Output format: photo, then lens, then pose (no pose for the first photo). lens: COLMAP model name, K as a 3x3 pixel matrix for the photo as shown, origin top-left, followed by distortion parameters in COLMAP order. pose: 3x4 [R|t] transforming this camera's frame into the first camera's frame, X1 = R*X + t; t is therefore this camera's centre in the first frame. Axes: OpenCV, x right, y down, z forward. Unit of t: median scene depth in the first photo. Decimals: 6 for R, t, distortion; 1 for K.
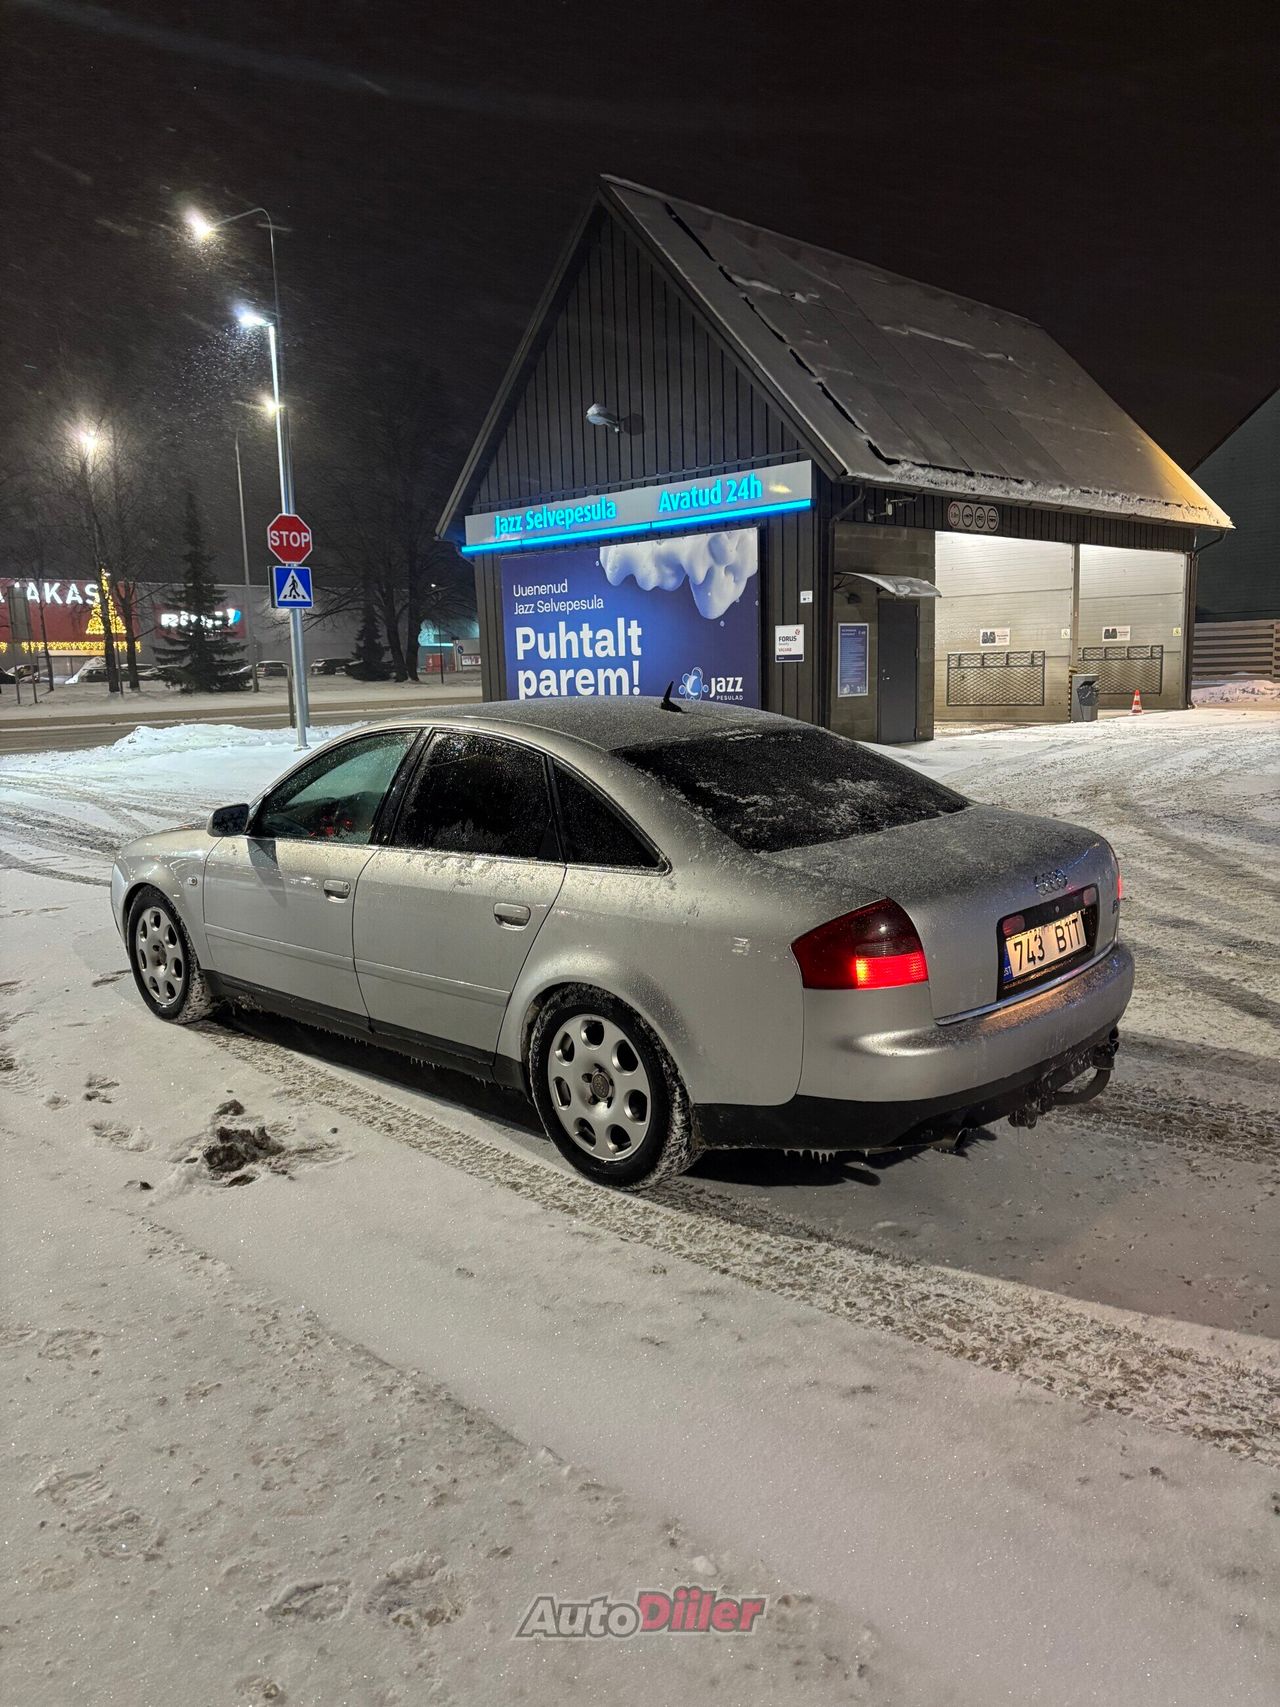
lens RADIAL K [[1294.3, 0, 642.8], [0, 1294.3, 857.8], [0, 0, 1]] dist [0.029146, -0.028474]
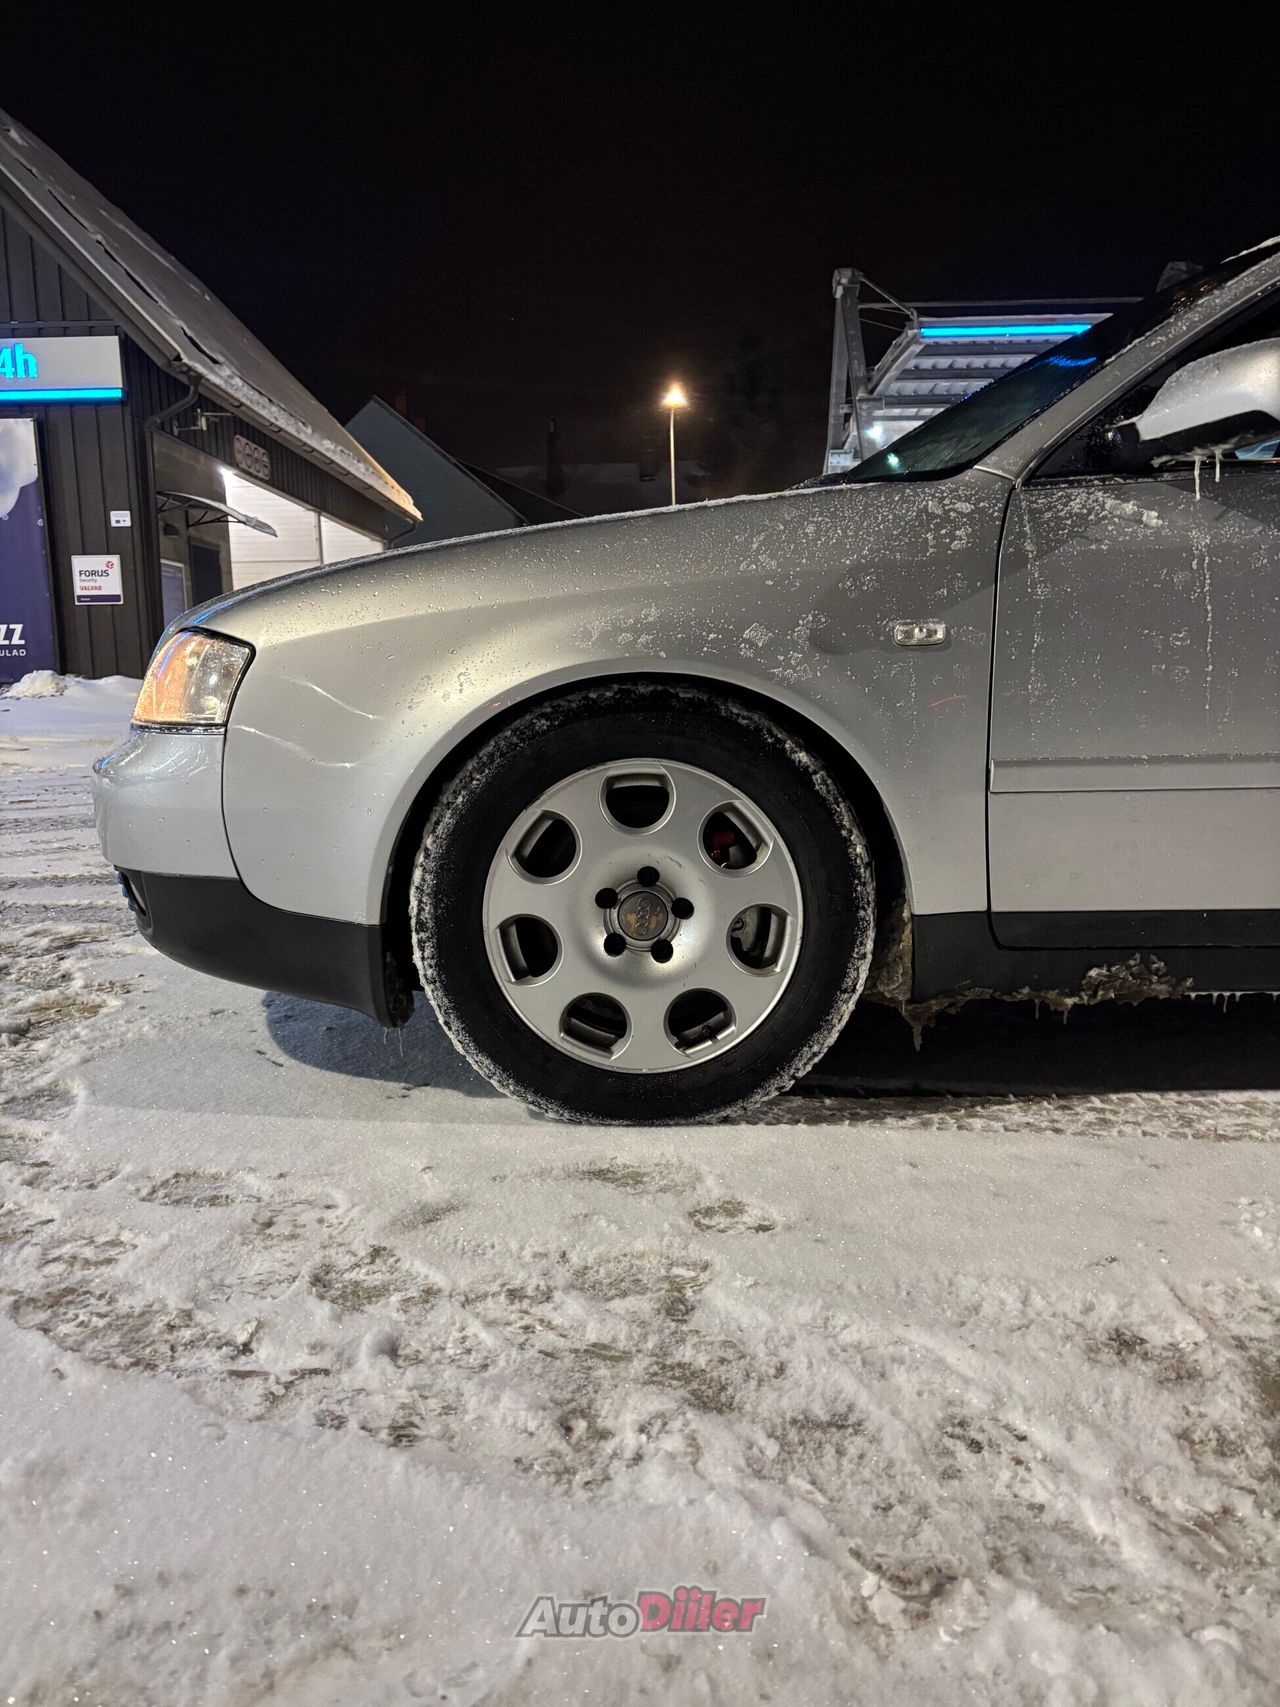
lens RADIAL K [[1294.3, 0, 644.0], [0, 1294.3, 860.1], [0, 0, 1]] dist [0.029146, -0.028474]
pose [[0.721330, -0.077988, 0.688186, -0.188403], [0.097745, 0.995158, 0.010323, 0.018599], [-0.685659, 0.059821, 0.725461, 0.248951]]
